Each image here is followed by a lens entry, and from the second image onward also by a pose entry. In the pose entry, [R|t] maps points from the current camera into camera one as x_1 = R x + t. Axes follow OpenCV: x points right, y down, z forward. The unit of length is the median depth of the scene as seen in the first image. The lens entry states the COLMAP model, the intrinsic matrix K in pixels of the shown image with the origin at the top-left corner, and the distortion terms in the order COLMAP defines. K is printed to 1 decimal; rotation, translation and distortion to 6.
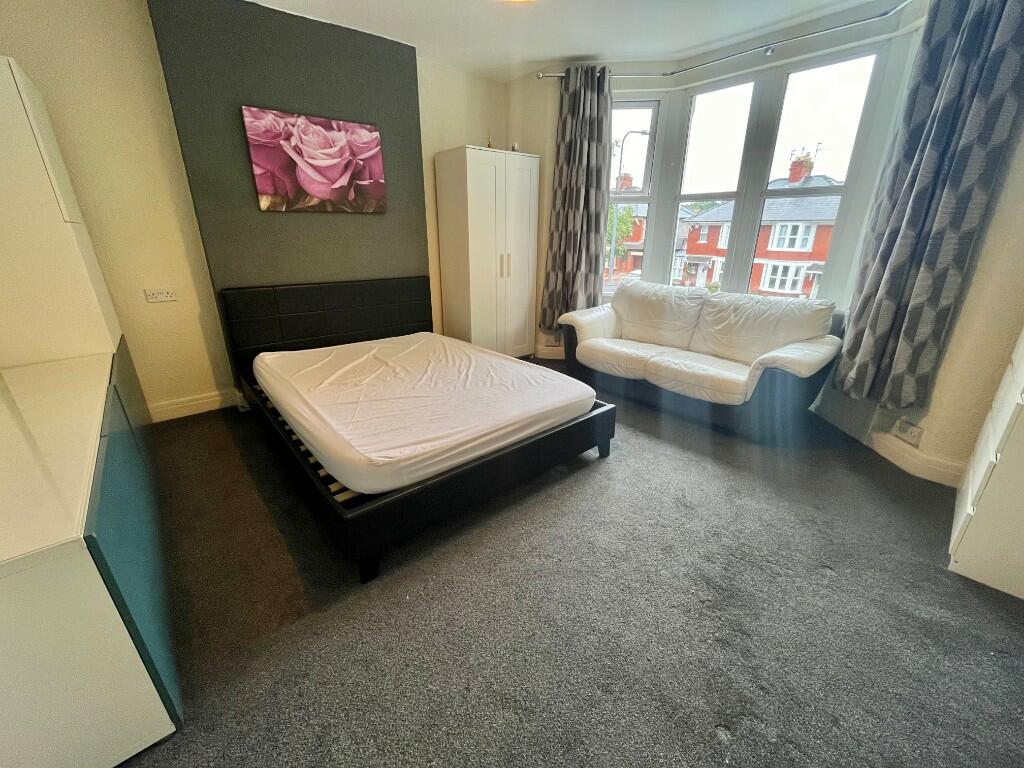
lens RADIAL K [[420.4, 0, 512.0], [0, 420.4, 384.0], [0, 0, 1]] dist [-0.000476, -0.000039]
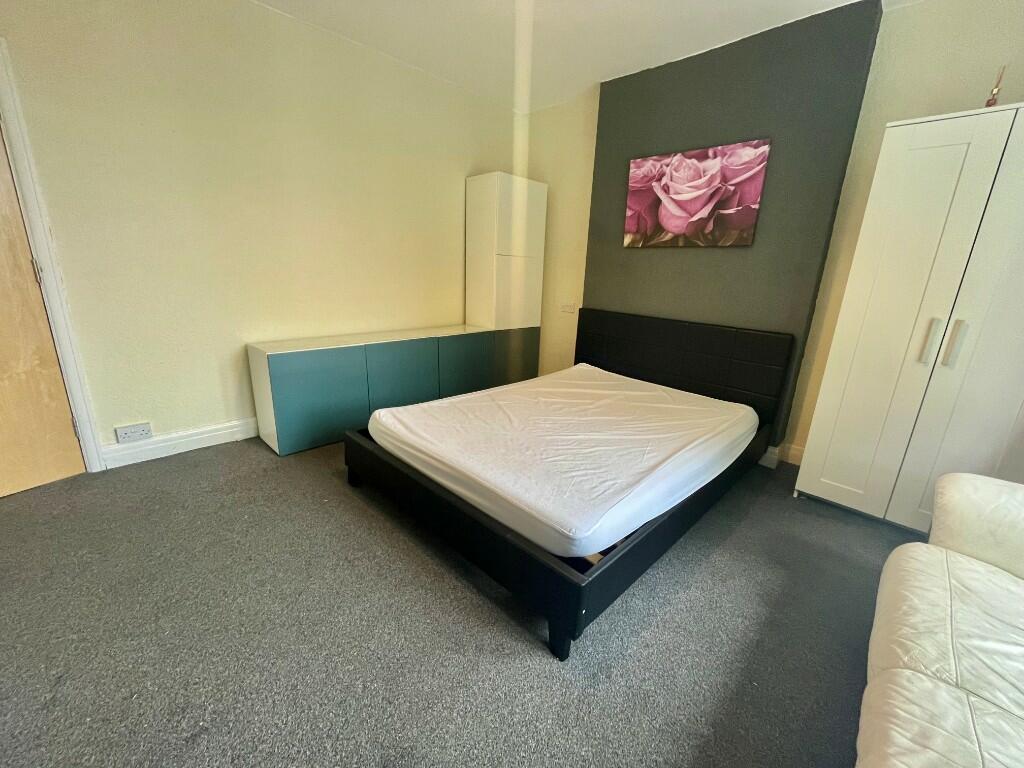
lens RADIAL K [[420.4, 0, 512.0], [0, 420.4, 384.0], [0, 0, 1]] dist [-0.000476, -0.000039]
pose [[0.078081, 0.272675, -0.958932, 0.550820], [-0.379424, 0.897612, 0.224344, -0.209886], [0.921922, 0.346325, 0.173546, 0.621639]]
